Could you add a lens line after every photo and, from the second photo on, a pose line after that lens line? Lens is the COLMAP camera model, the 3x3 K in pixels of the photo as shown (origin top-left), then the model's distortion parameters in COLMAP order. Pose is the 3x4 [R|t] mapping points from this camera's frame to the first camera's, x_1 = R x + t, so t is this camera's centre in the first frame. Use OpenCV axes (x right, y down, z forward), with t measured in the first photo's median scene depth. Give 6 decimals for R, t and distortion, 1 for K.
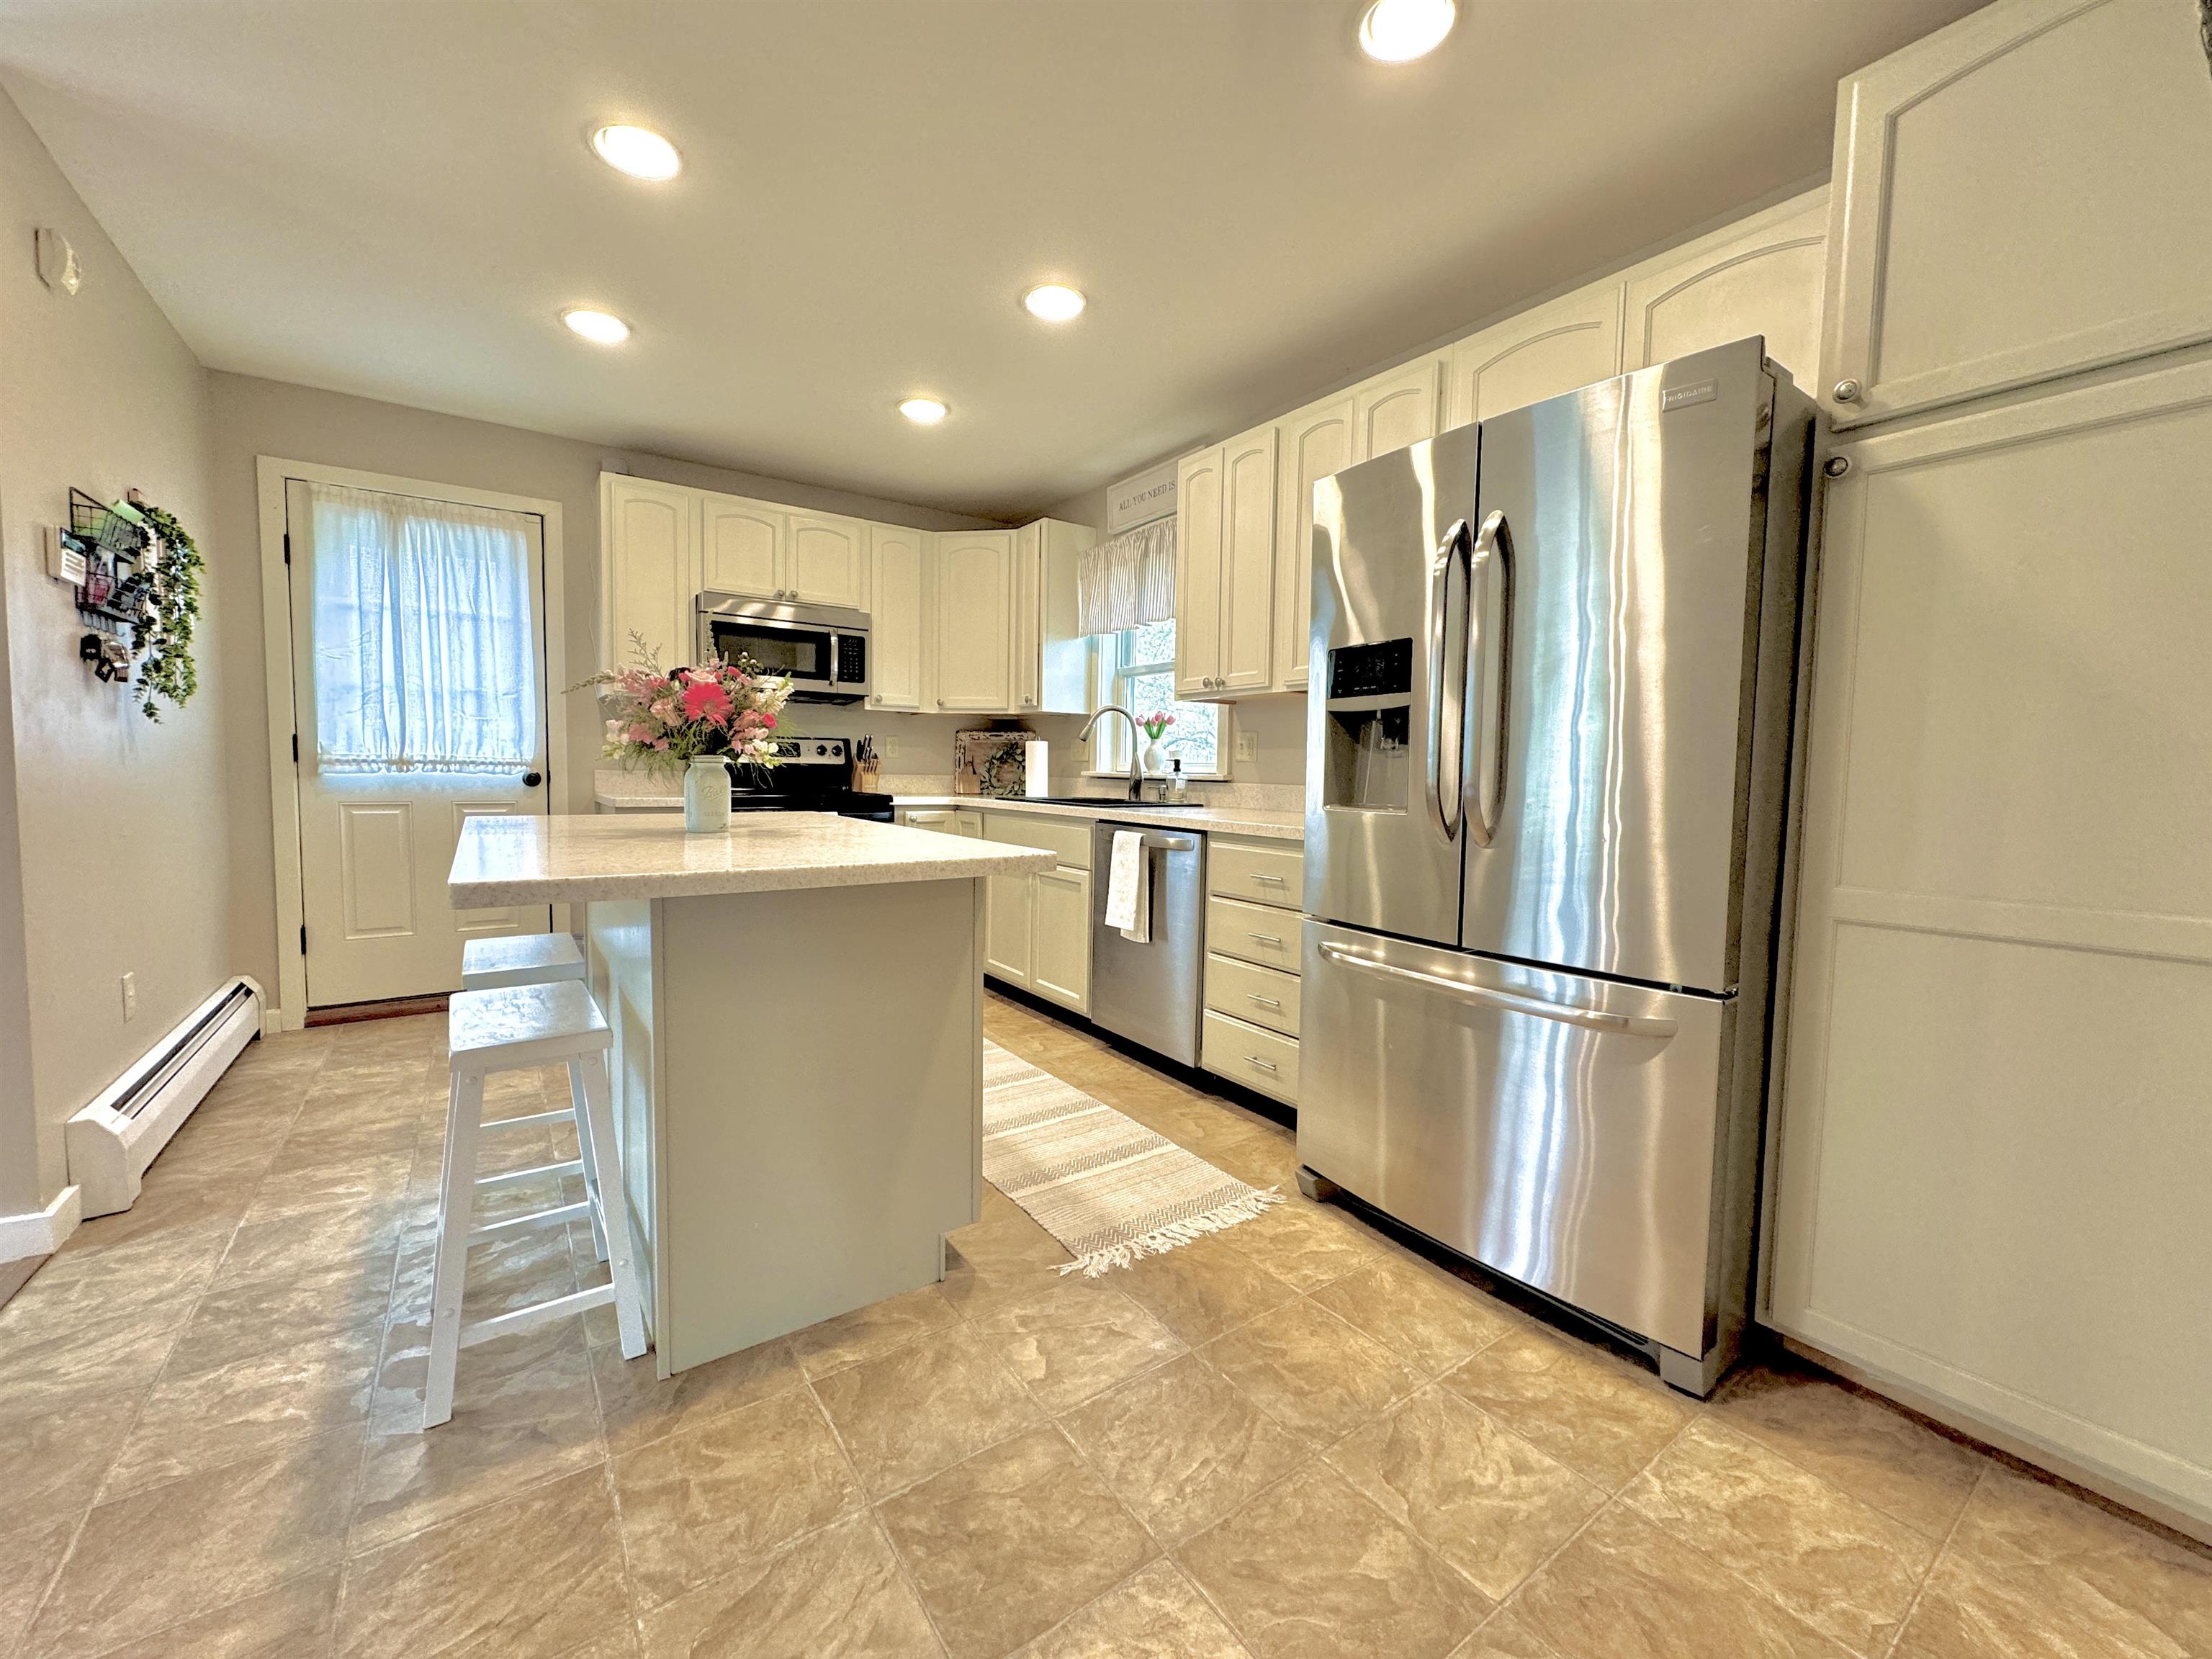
lens RADIAL K [[881.5, 0, 1104.3], [0, 881.5, 821.4], [0, 0, 1]] dist [0.000211, 0.000145]
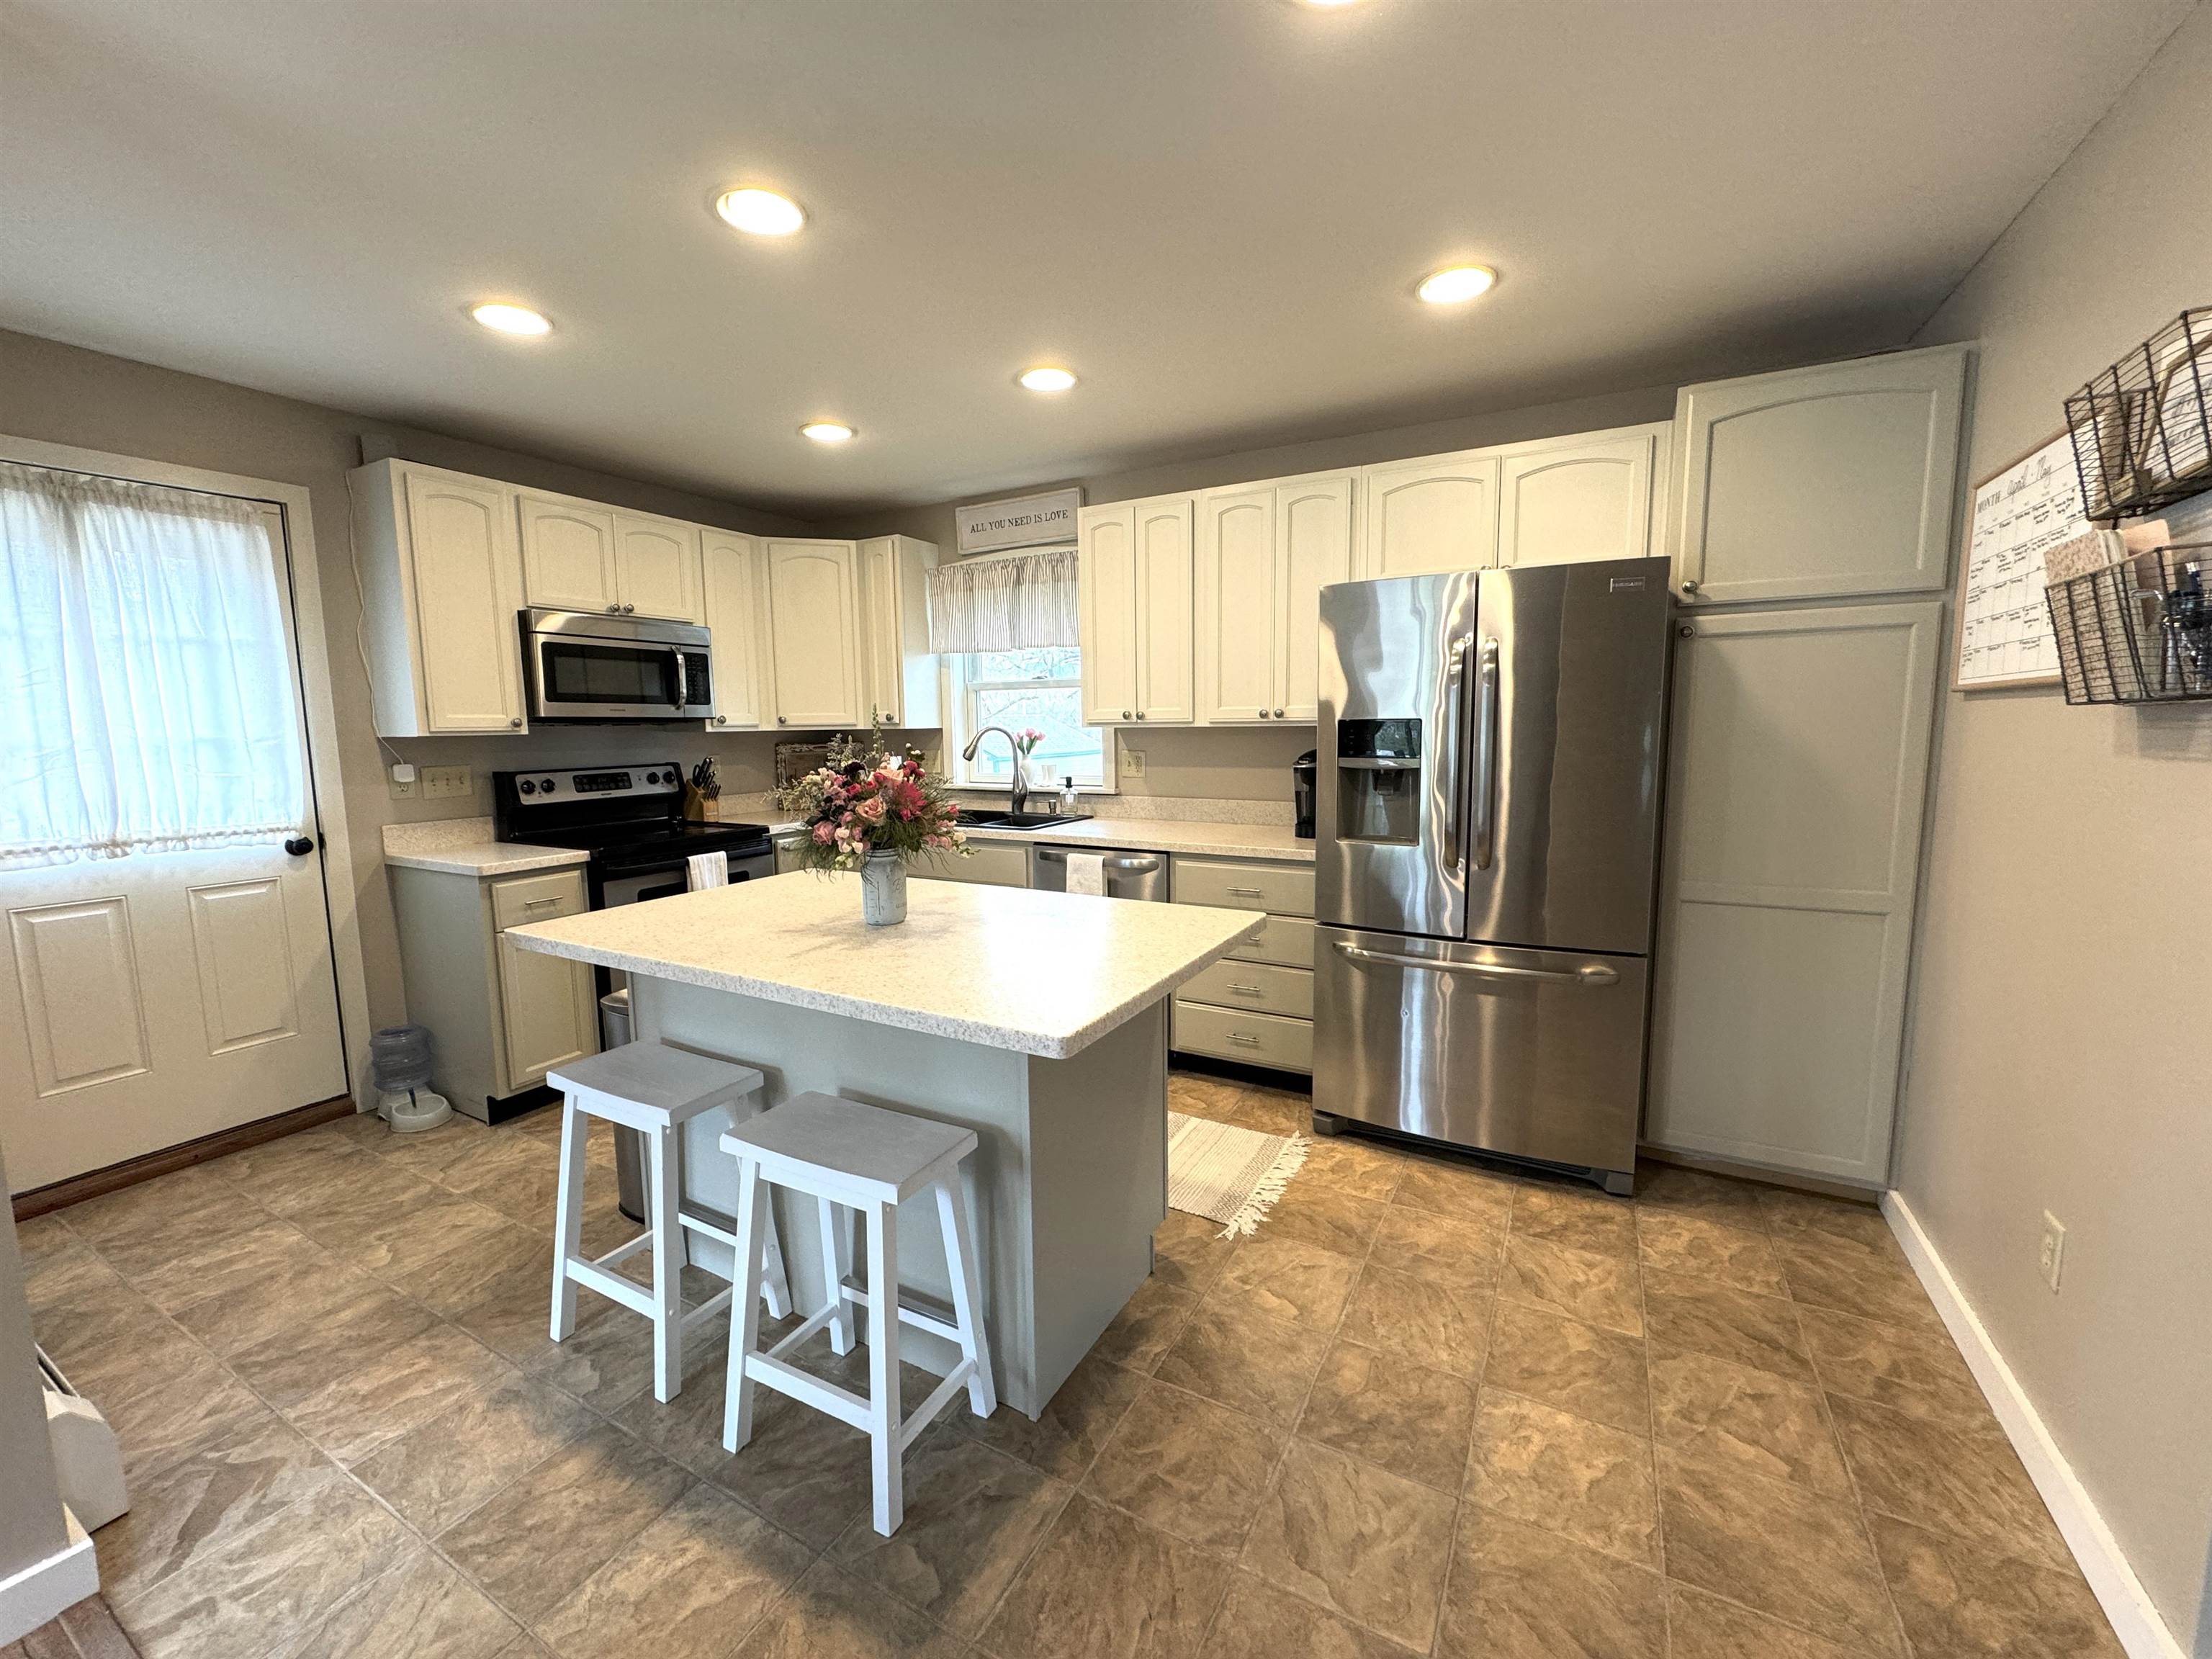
lens RADIAL K [[881.5, 0, 1110.6], [0, 881.5, 823.2], [0, 0, 1]] dist [0.000211, 0.000145]
pose [[0.898743, -0.079052, 0.431290, -0.373386], [0.054758, 0.996149, 0.068479, -0.090817], [-0.435043, -0.037928, 0.899611, -0.014932]]
